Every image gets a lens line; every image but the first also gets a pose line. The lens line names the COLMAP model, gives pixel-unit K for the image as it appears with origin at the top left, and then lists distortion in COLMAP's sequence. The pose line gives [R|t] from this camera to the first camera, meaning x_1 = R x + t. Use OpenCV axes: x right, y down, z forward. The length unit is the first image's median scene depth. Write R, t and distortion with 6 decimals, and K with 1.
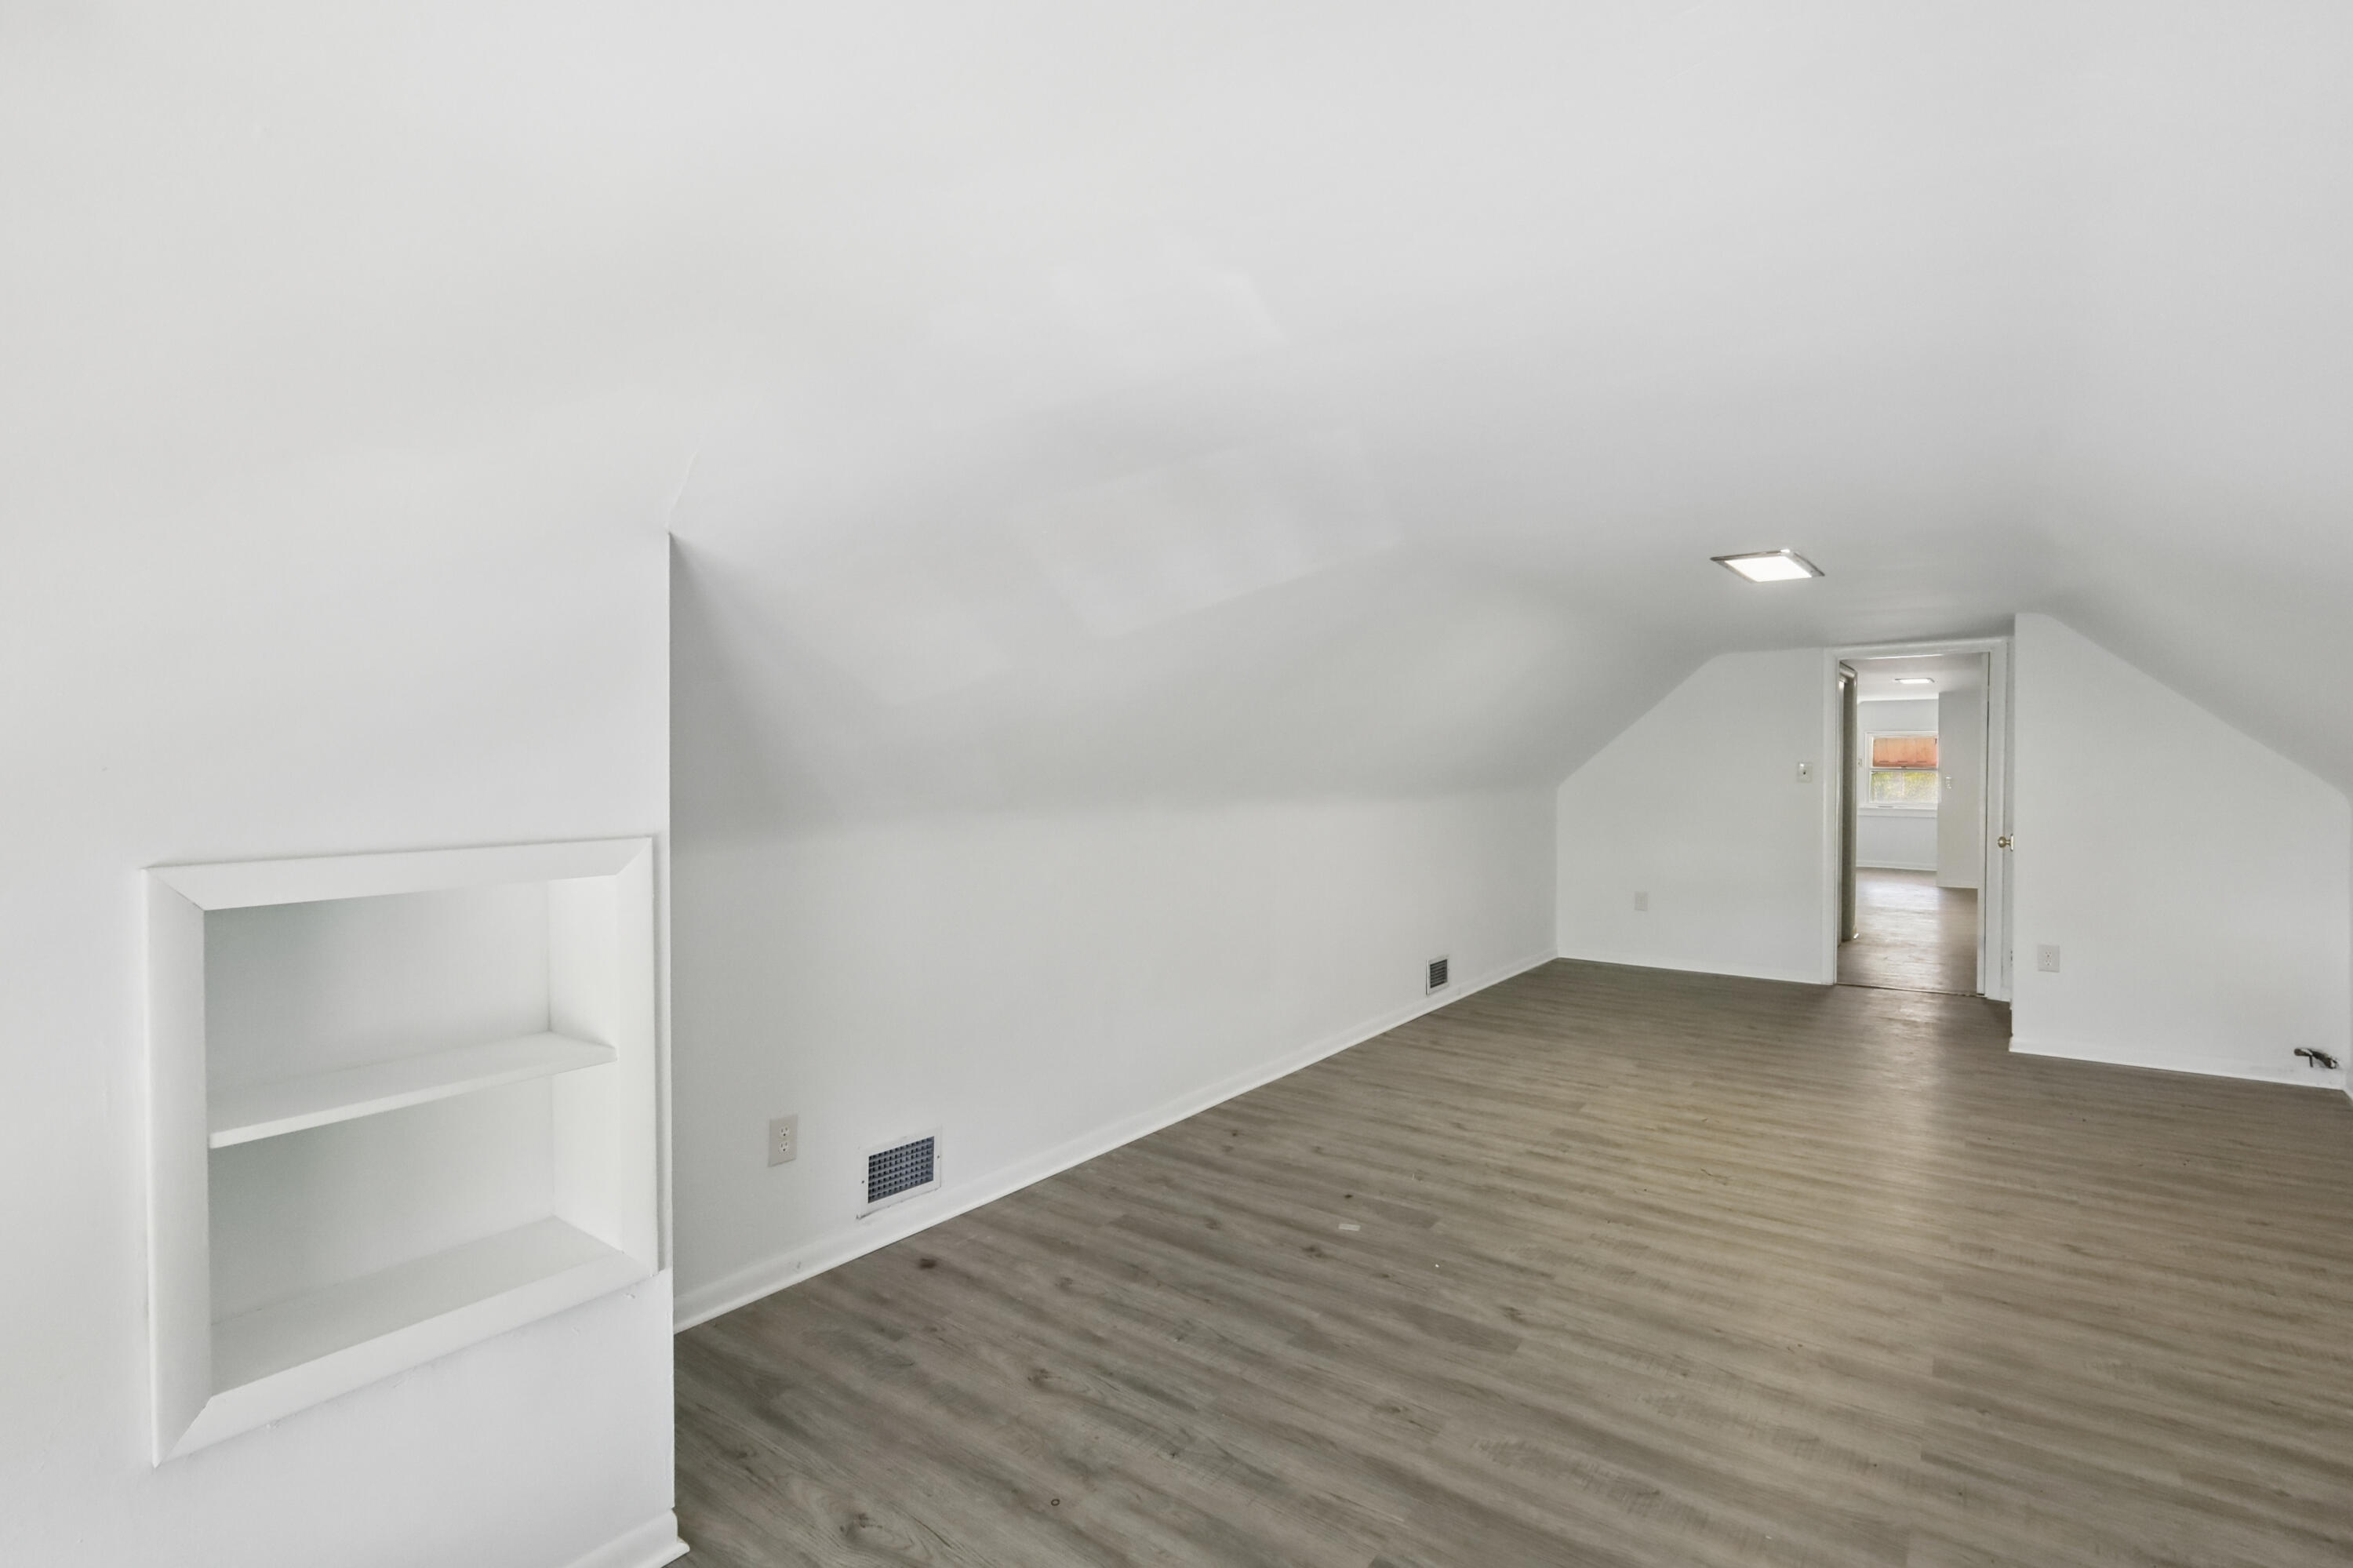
lens RADIAL K [[1074.3, 0, 1177.0], [0, 1074.3, 783.3], [0, 0, 1]] dist [-0.001439, 0.000278]
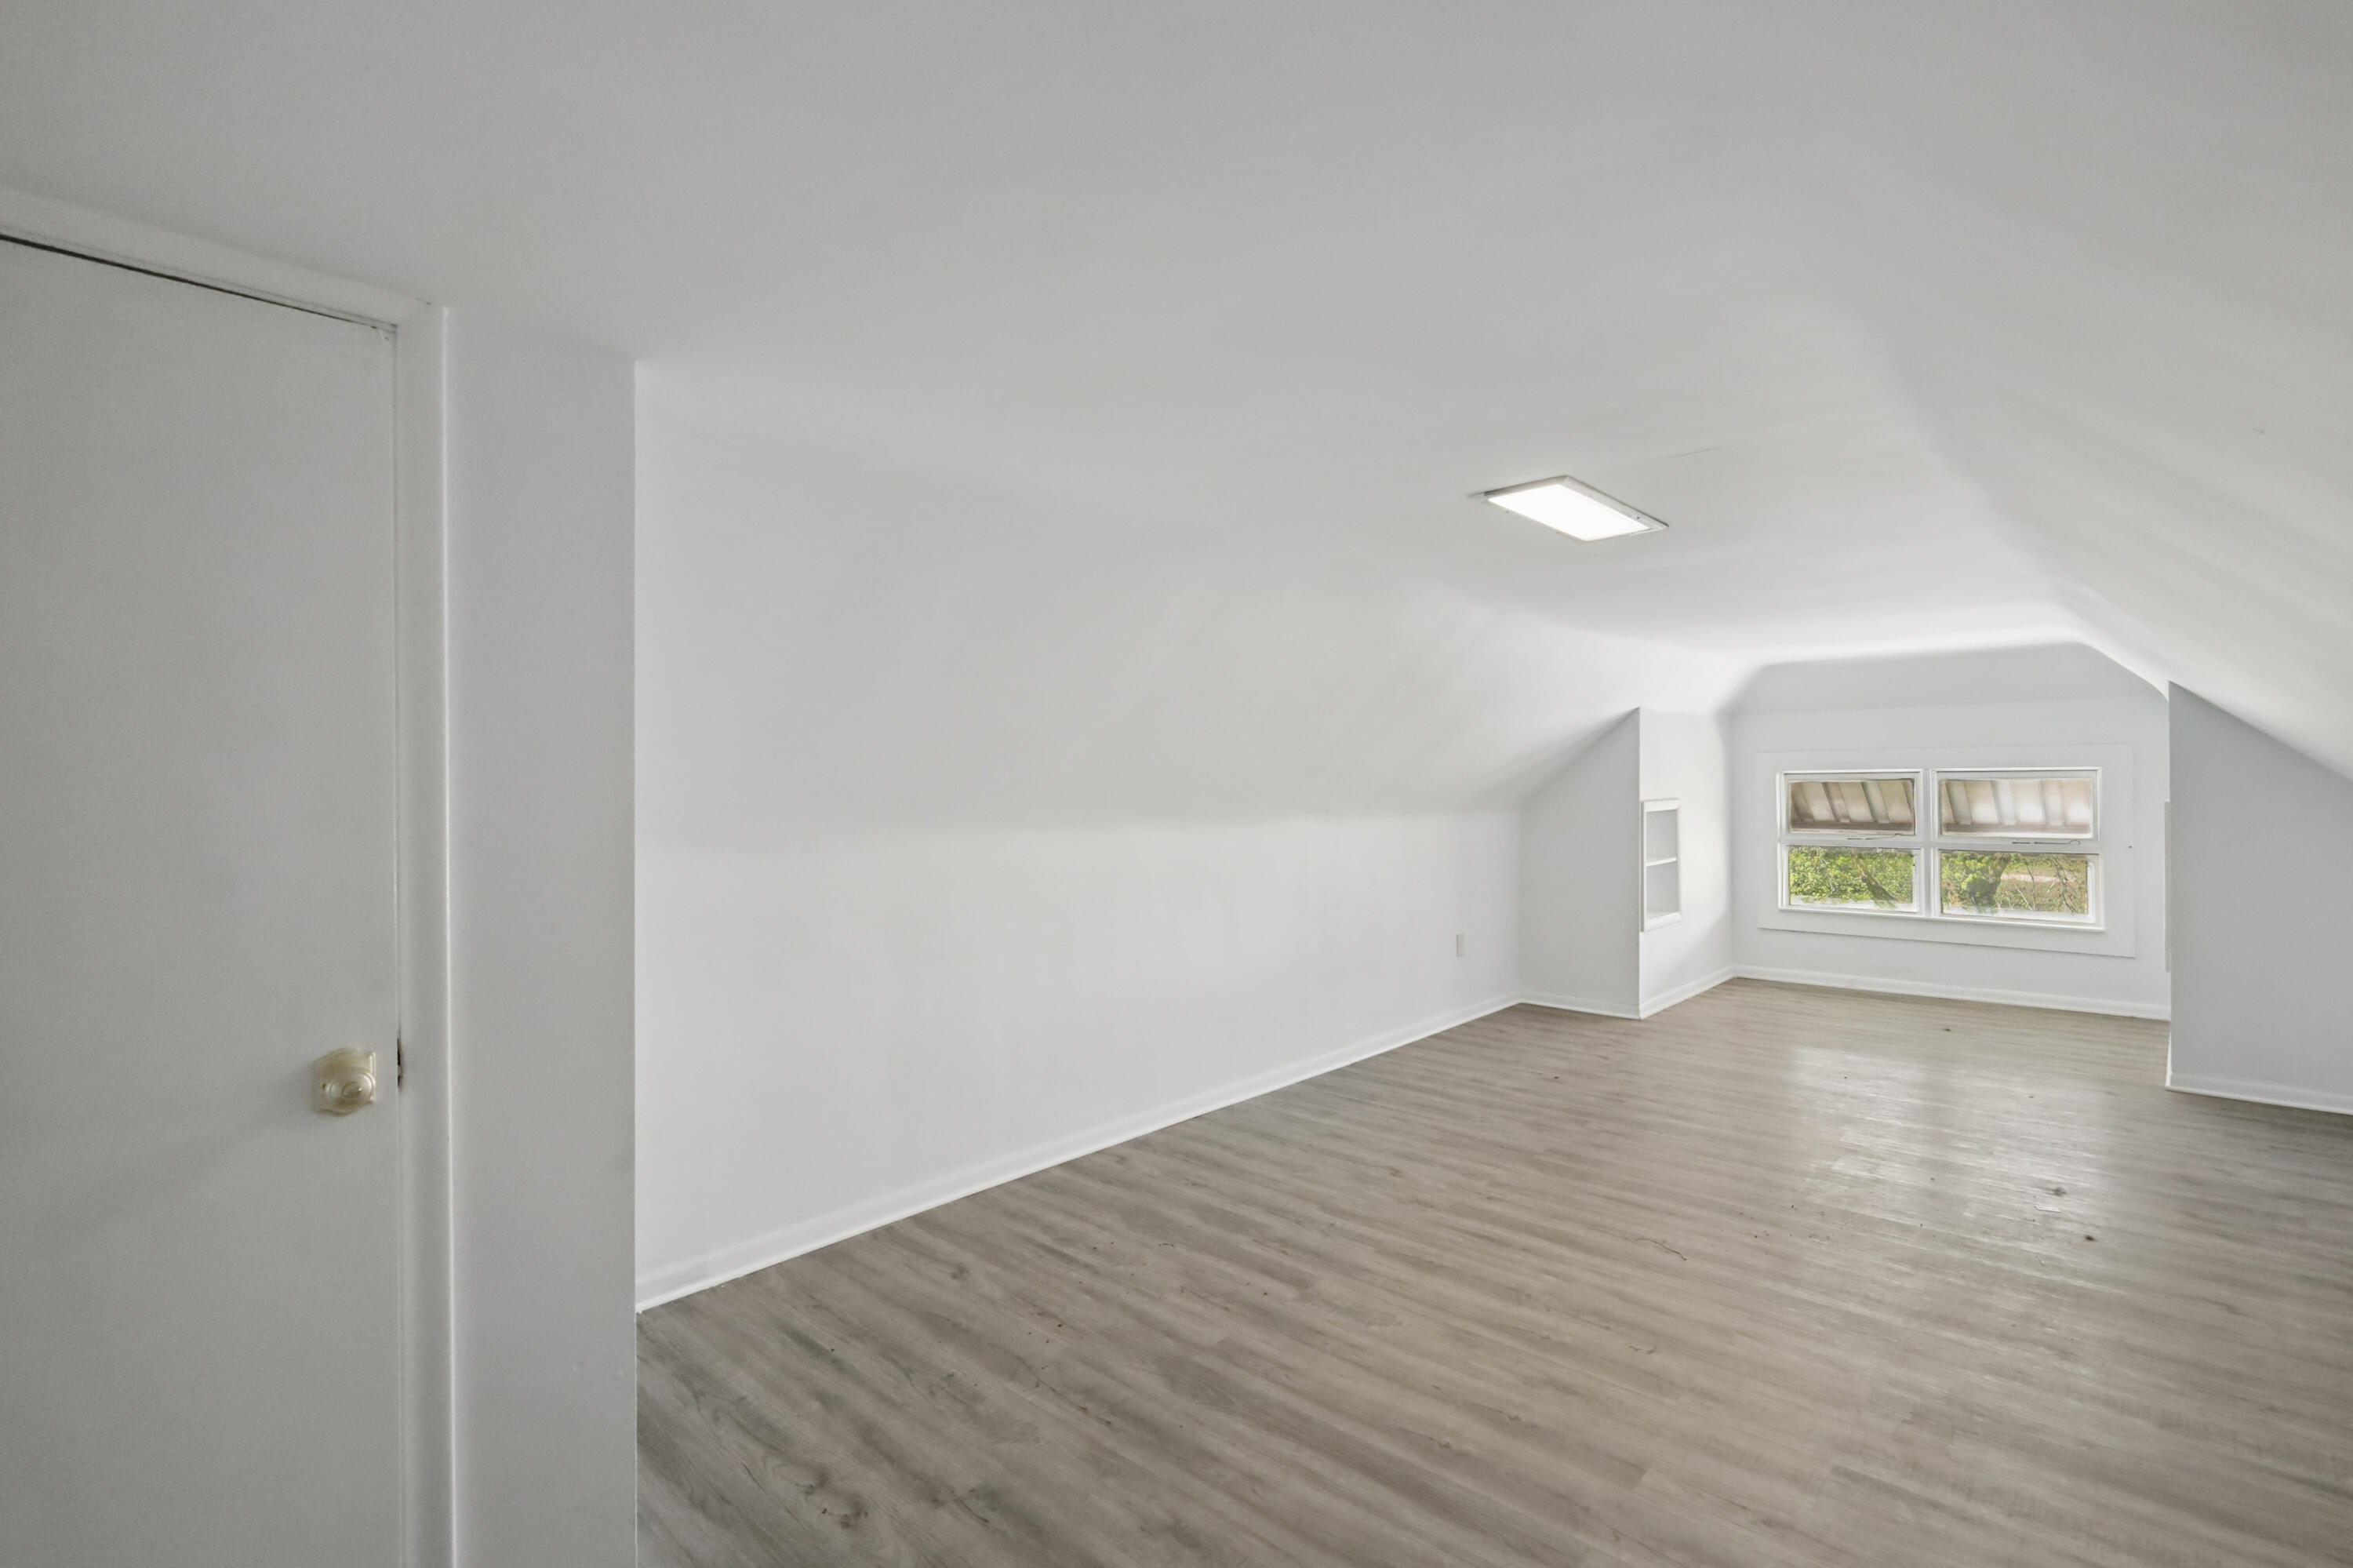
lens RADIAL K [[1074.3, 0, 1175.9], [0, 1074.3, 781.8], [0, 0, 1]] dist [-0.001439, 0.000278]
pose [[-0.995554, 0.015284, 0.092942, 0.860289], [0.016322, 0.999812, 0.010422, -0.031361], [-0.092766, 0.011893, -0.995617, 2.005757]]
